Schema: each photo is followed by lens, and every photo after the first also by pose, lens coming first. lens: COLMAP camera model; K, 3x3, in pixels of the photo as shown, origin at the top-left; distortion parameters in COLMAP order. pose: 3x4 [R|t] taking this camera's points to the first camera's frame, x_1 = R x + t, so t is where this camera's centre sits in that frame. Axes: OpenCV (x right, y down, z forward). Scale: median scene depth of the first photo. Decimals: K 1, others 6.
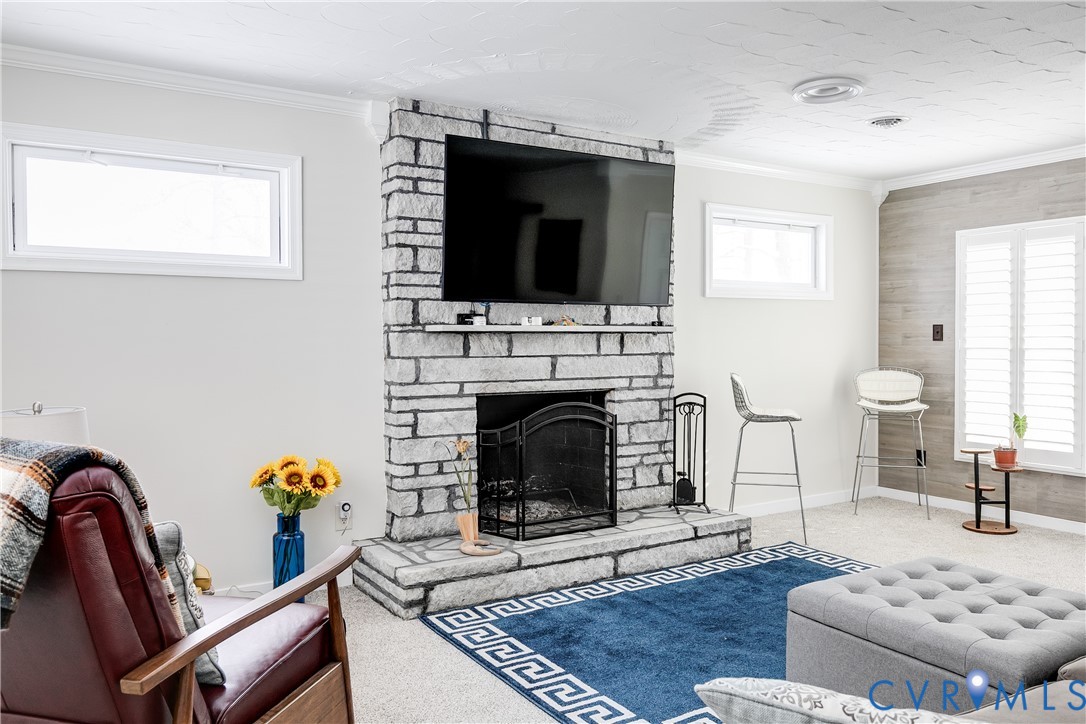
lens RADIAL K [[804.2, 0, 536.8], [0, 804.2, 358.6], [0, 0, 1]] dist [-0.010978, 0.005653]
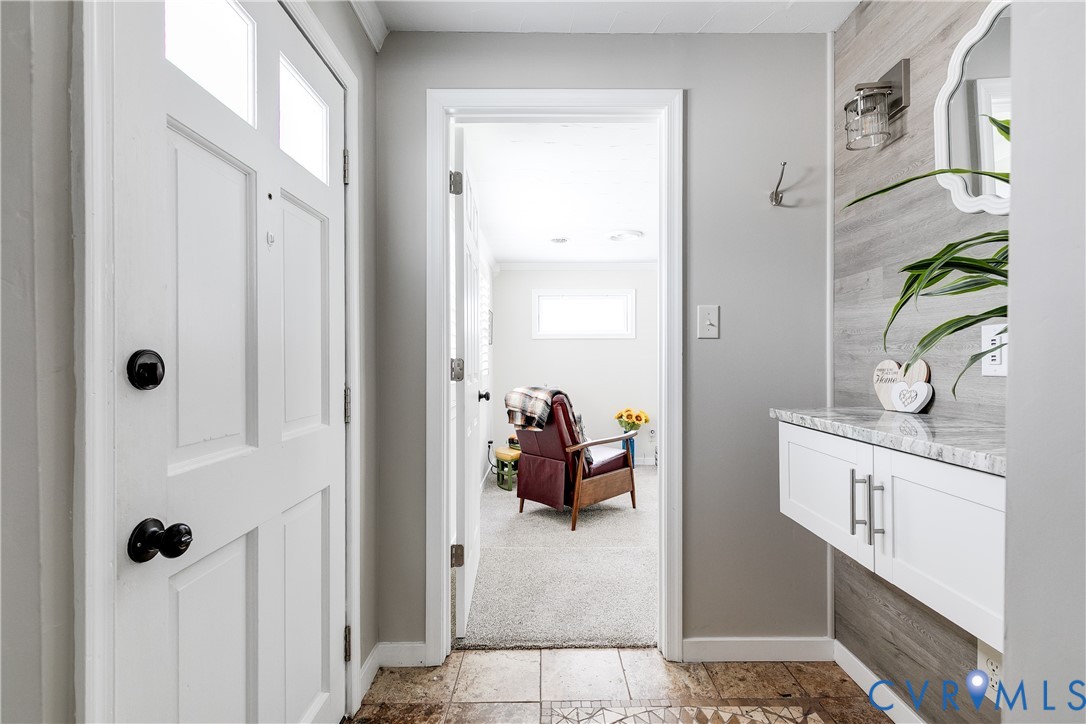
lens RADIAL K [[485.7, 0, 550.6], [0, 485.7, 363.1], [0, 0, 1]] dist [-0.000252, -0.000246]
pose [[0.862826, -0.001067, -0.505501, 0.408952], [-0.009199, 0.999799, -0.017811, 0.012168], [0.505418, 0.020017, 0.862642, -0.726674]]
